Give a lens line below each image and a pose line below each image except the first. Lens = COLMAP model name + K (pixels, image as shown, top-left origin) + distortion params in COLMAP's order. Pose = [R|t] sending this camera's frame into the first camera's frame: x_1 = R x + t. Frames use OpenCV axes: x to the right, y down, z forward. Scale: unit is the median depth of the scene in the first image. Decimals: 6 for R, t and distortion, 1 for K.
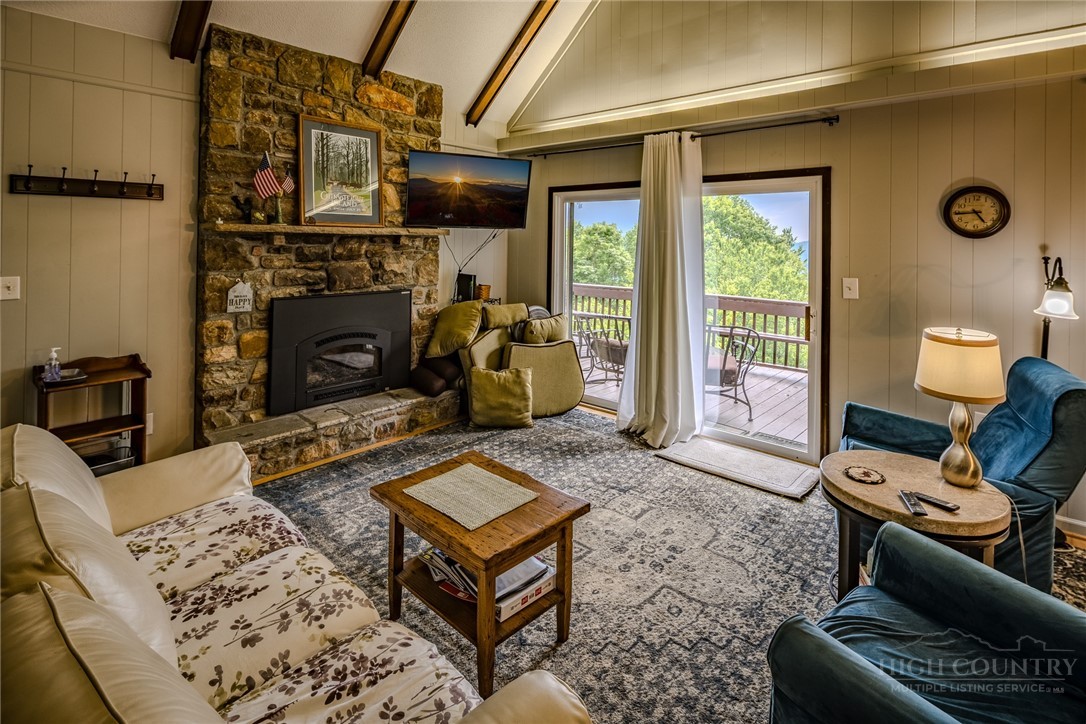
lens RADIAL K [[546.1, 0, 551.1], [0, 546.1, 237.8], [0, 0, 1]] dist [0.000121, -0.000202]
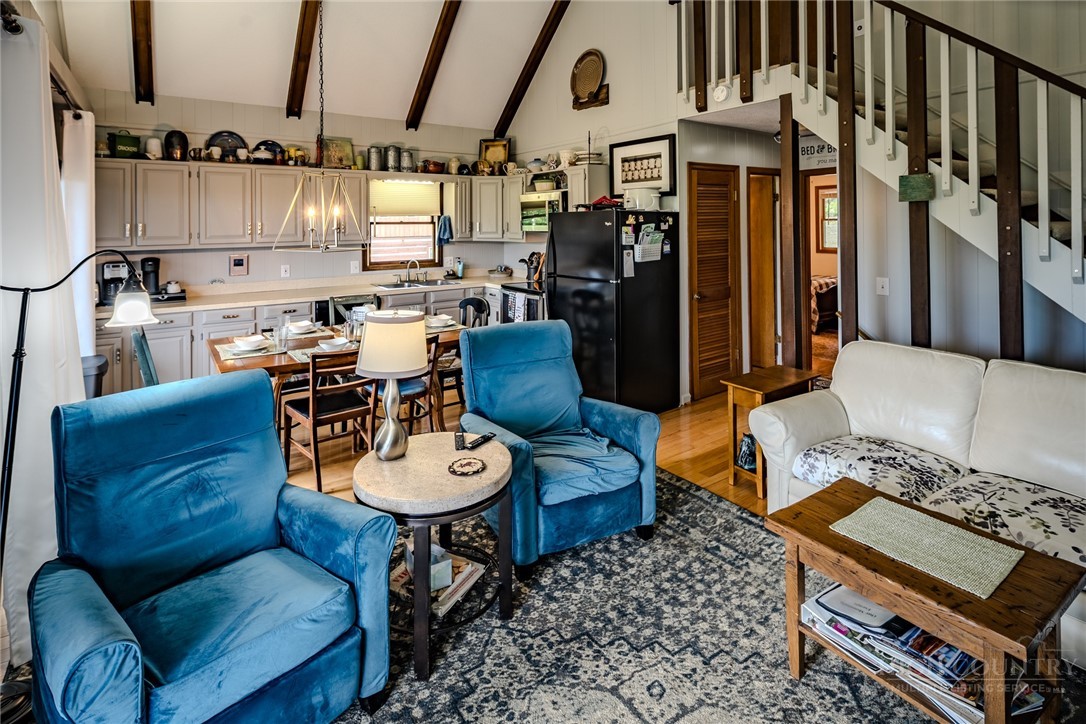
lens RADIAL K [[547.9, 0, 549.7], [0, 547.9, 218.1], [0, 0, 1]] dist [0.001322, -0.001385]
pose [[-0.973232, -0.000360, 0.229823, 0.110626], [-0.001152, 0.999994, -0.003312, -0.003605], [-0.229820, -0.003488, -0.973227, 1.038661]]
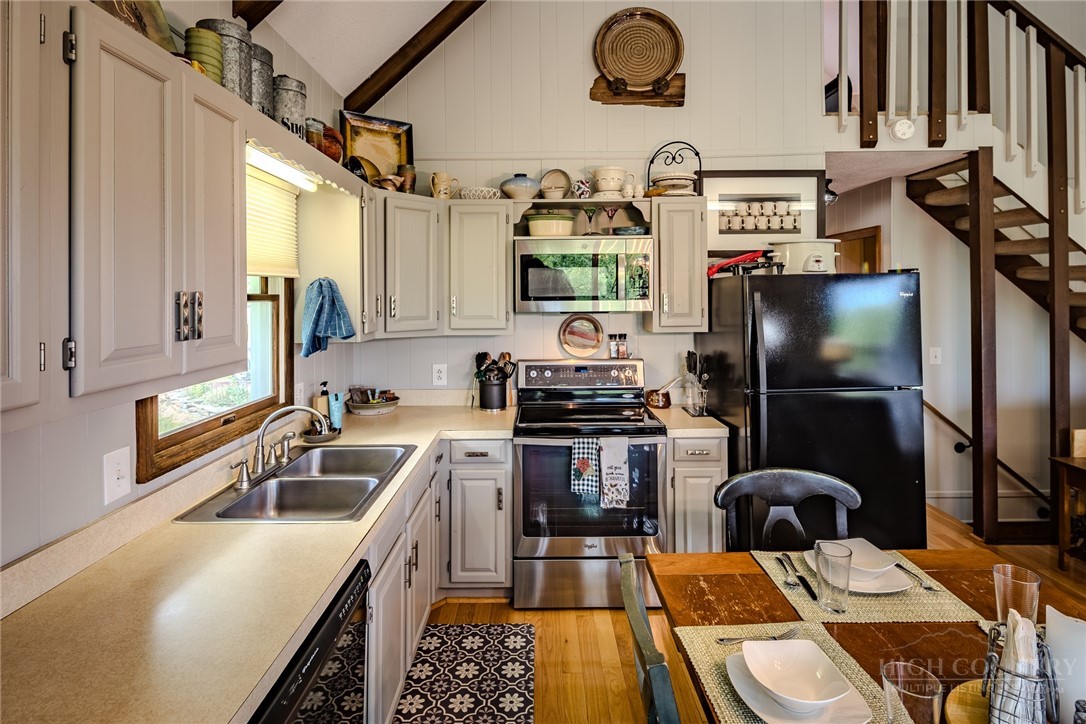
lens RADIAL K [[549.2, 0, 551.5], [0, 549.2, 288.6], [0, 0, 1]] dist [0.014893, -0.000215]
pose [[-0.742296, -0.010493, -0.669990, 1.004249], [0.001598, 0.999847, -0.017430, 0.007657], [0.670070, -0.014009, -0.742165, 0.180256]]
